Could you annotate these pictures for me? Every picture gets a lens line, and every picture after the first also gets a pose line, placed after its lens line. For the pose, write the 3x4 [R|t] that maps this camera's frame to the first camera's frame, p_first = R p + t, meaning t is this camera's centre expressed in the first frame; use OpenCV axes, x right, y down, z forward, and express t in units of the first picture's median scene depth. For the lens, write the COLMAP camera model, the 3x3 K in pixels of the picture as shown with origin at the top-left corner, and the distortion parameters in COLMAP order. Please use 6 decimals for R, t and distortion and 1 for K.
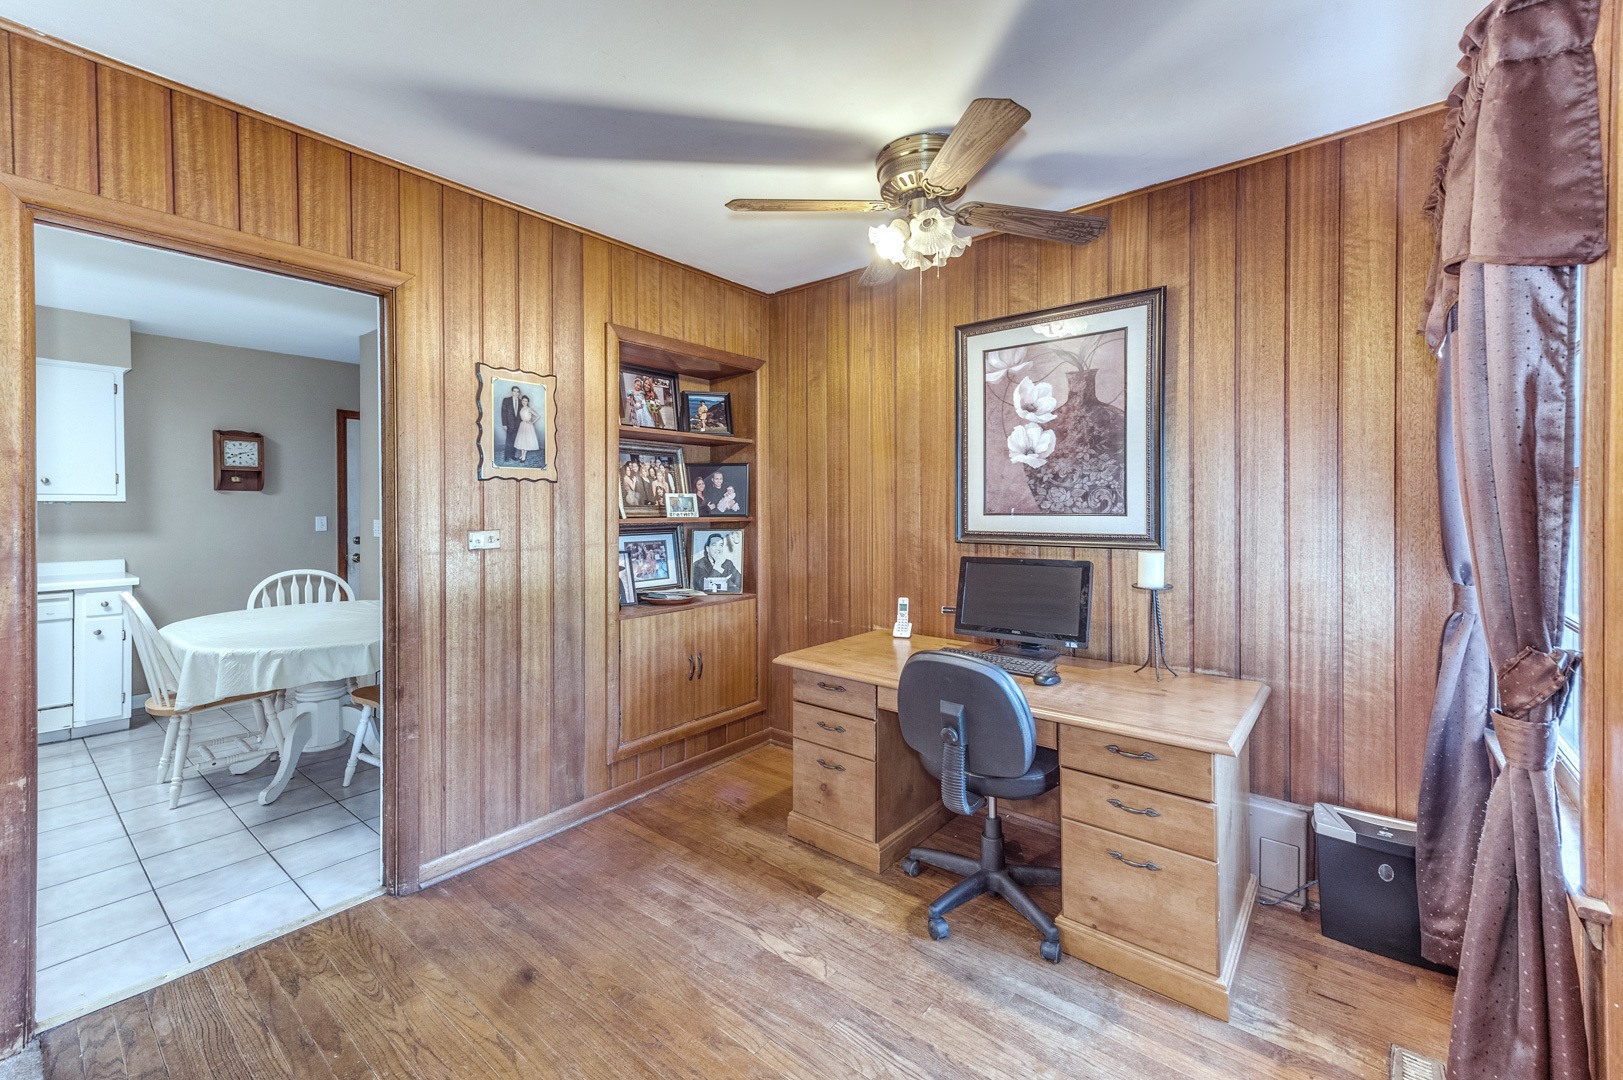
lens RADIAL K [[674.1, 0, 809.1], [0, 674.1, 489.6], [0, 0, 1]] dist [0.002683, 0.000371]
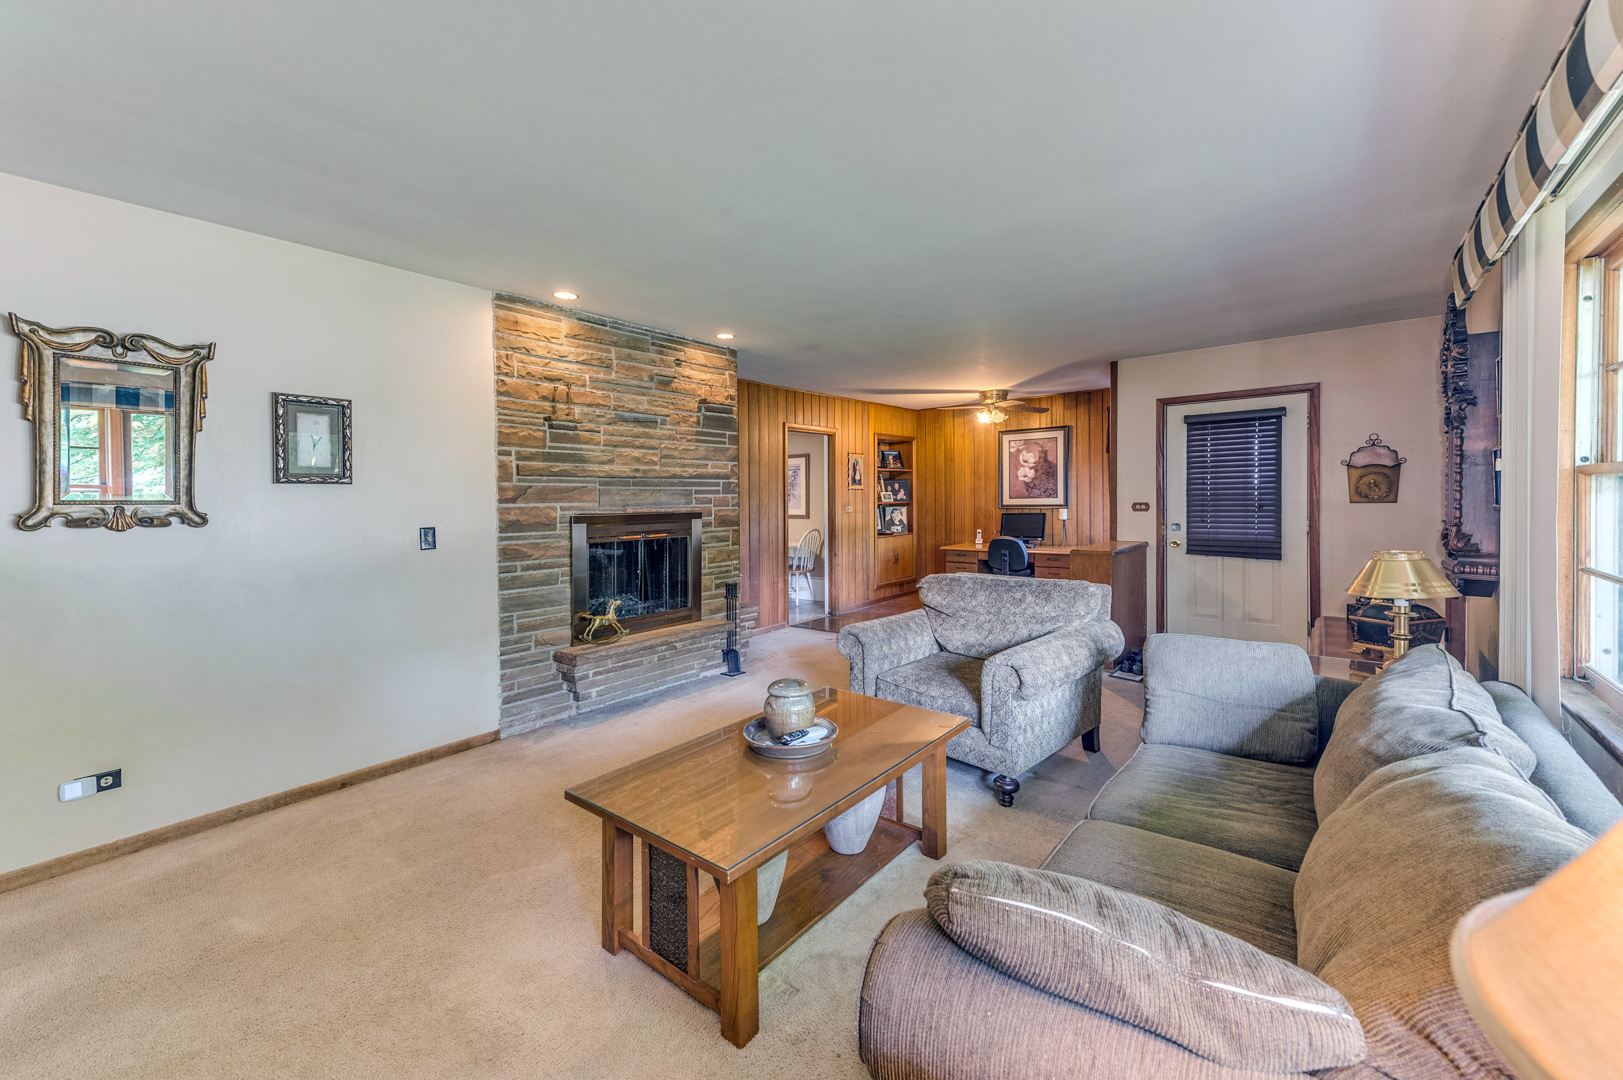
lens RADIAL K [[631.5, 0, 807.7], [0, 631.5, 497.5], [0, 0, 1]] dist [0.001354, 0.000094]
pose [[0.999863, -0.015575, -0.005672, -0.554955], [0.015727, 0.999489, 0.027823, -0.052559], [0.005236, -0.027908, 0.999597, -1.604064]]
